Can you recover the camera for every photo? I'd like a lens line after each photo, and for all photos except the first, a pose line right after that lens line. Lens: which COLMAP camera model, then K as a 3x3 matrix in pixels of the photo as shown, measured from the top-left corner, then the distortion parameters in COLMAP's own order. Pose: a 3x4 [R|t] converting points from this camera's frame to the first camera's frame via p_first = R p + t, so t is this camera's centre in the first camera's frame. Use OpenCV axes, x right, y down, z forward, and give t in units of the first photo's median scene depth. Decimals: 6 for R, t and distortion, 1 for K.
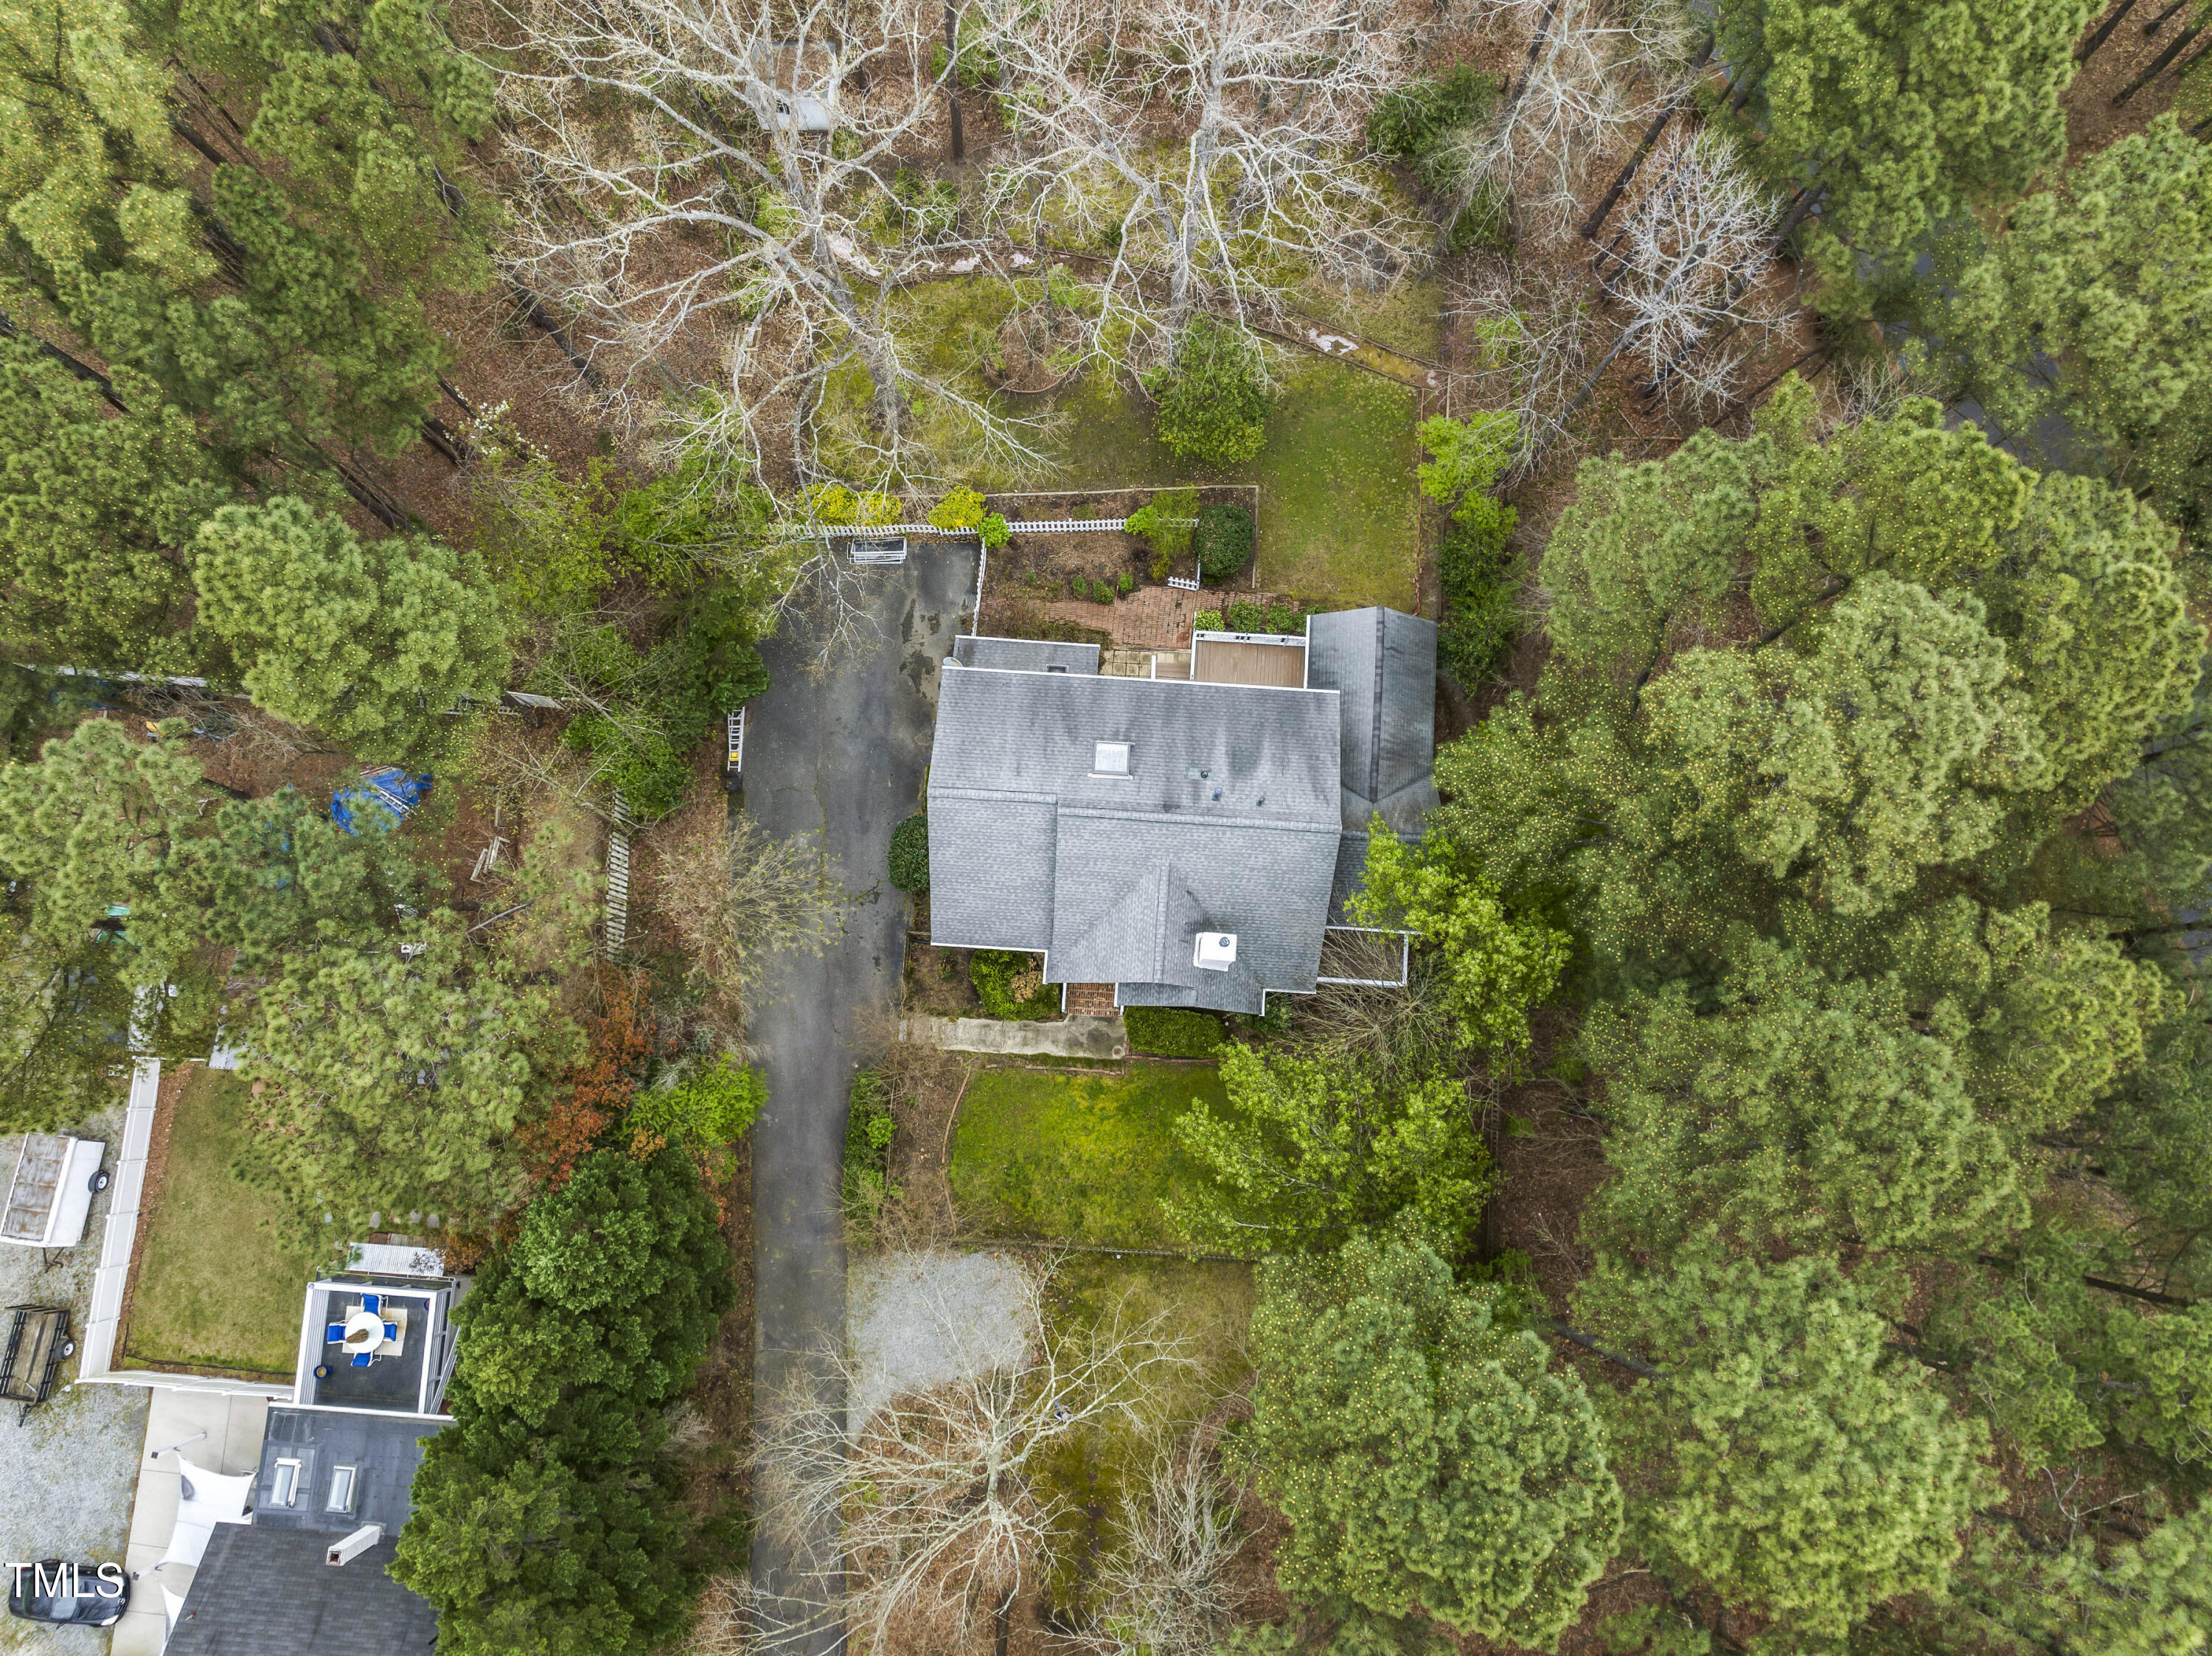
lens RADIAL K [[1579.4, 0, 1106.0], [0, 1579.4, 828.0], [0, 0, 1]] dist [-0.044200, 0.029201]
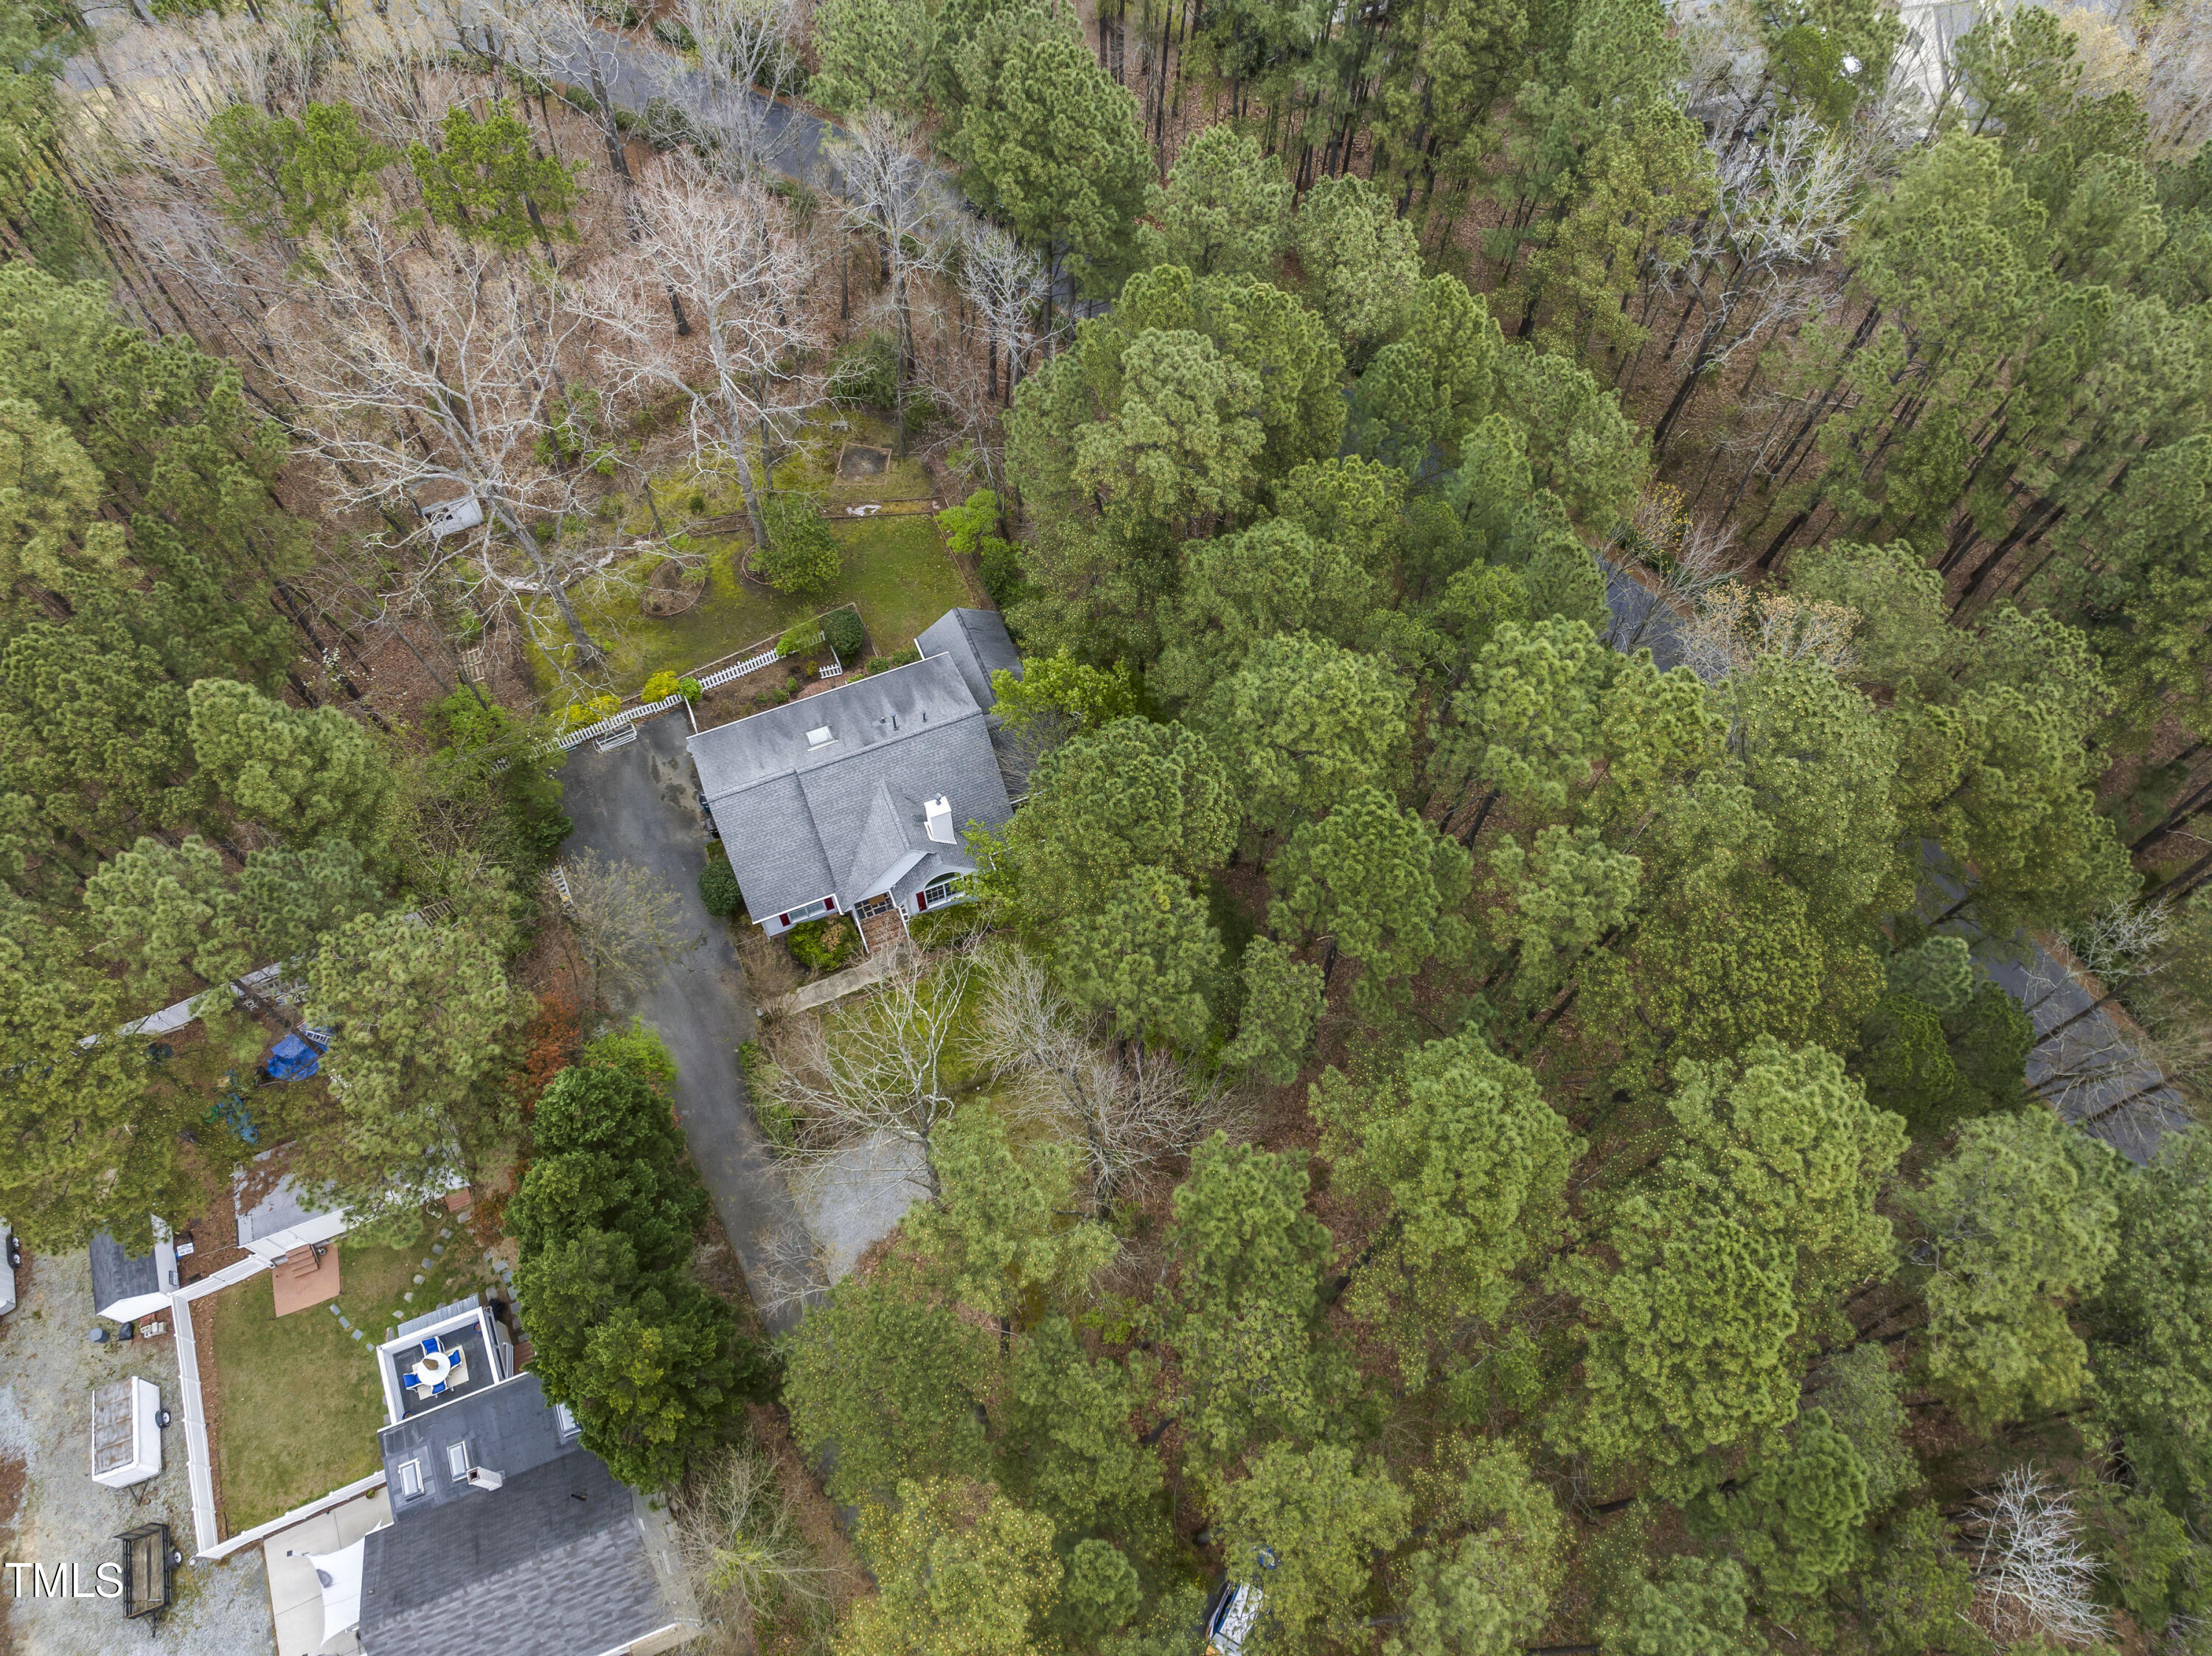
lens RADIAL K [[1579.4, 0, 1106.0], [0, 1579.4, 828.0], [0, 0, 1]] dist [-0.044200, 0.029201]
pose [[0.896020, -0.383072, 0.224507, -0.111866], [0.436004, 0.854702, -0.281755, 0.523373], [-0.083954, 0.350344, 0.932851, -0.330058]]
